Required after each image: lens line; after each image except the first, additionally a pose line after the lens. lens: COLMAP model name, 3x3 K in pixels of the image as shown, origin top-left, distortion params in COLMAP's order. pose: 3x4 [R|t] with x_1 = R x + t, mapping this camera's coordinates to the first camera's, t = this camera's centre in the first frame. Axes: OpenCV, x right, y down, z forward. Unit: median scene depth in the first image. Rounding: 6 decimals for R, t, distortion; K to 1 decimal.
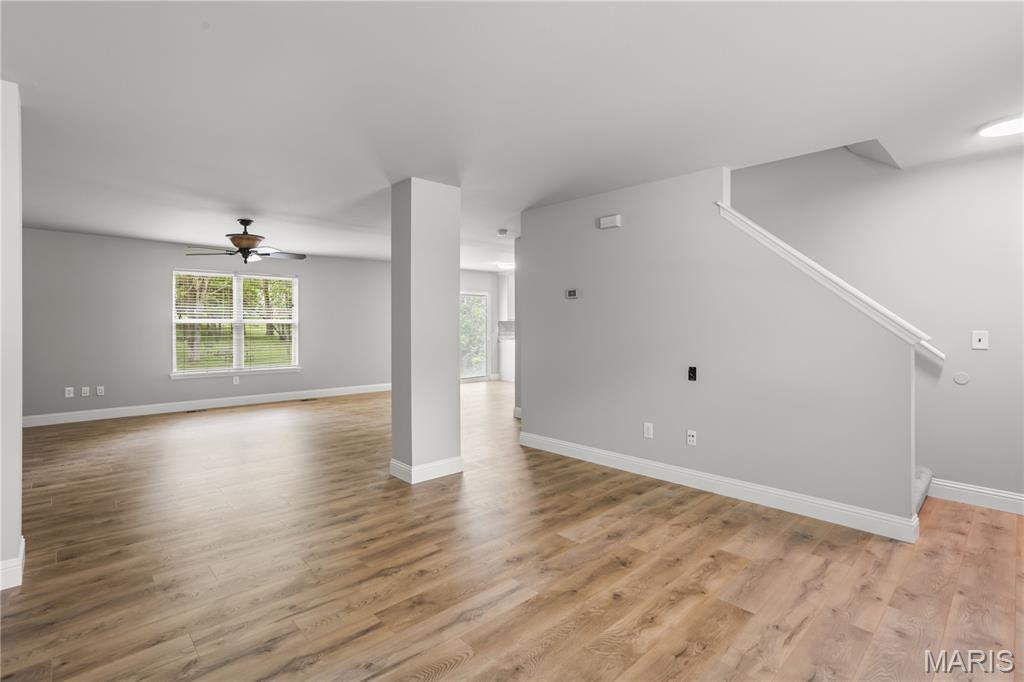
lens RADIAL K [[495.5, 0, 506.4], [0, 495.5, 330.9], [0, 0, 1]] dist [-0.054256, 0.033481]
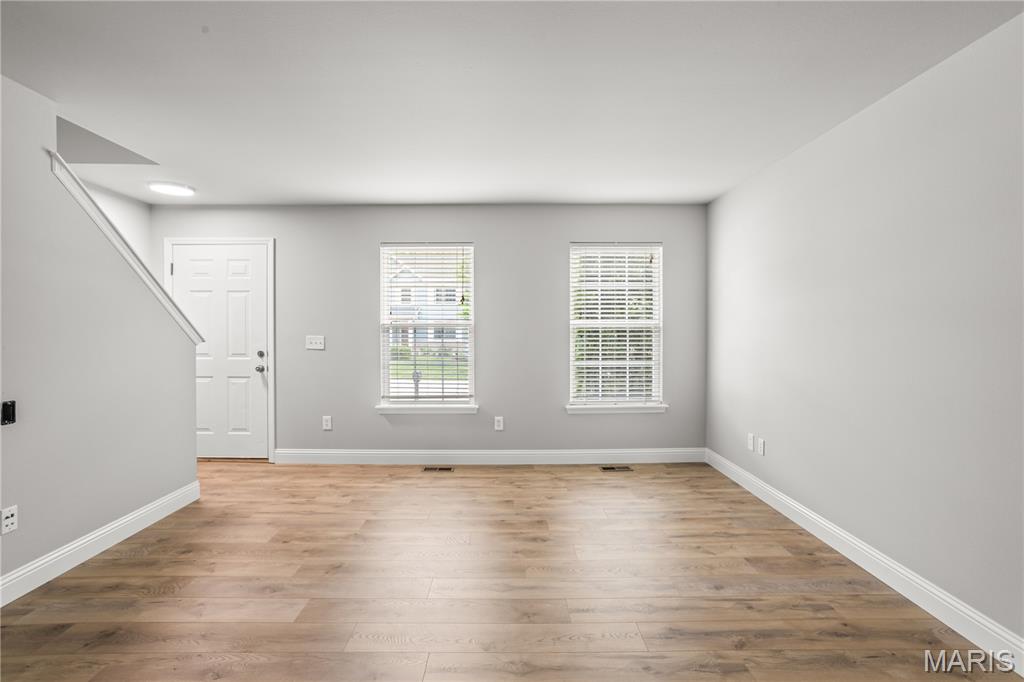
lens RADIAL K [[495.5, 0, 506.4], [0, 495.5, 330.9], [0, 0, 1]] dist [-0.054256, 0.033481]
pose [[-0.740650, -0.004128, 0.671878, -0.681330], [0.010373, 0.999792, 0.017577, -0.027313], [-0.671811, 0.019988, -0.740453, 1.468918]]
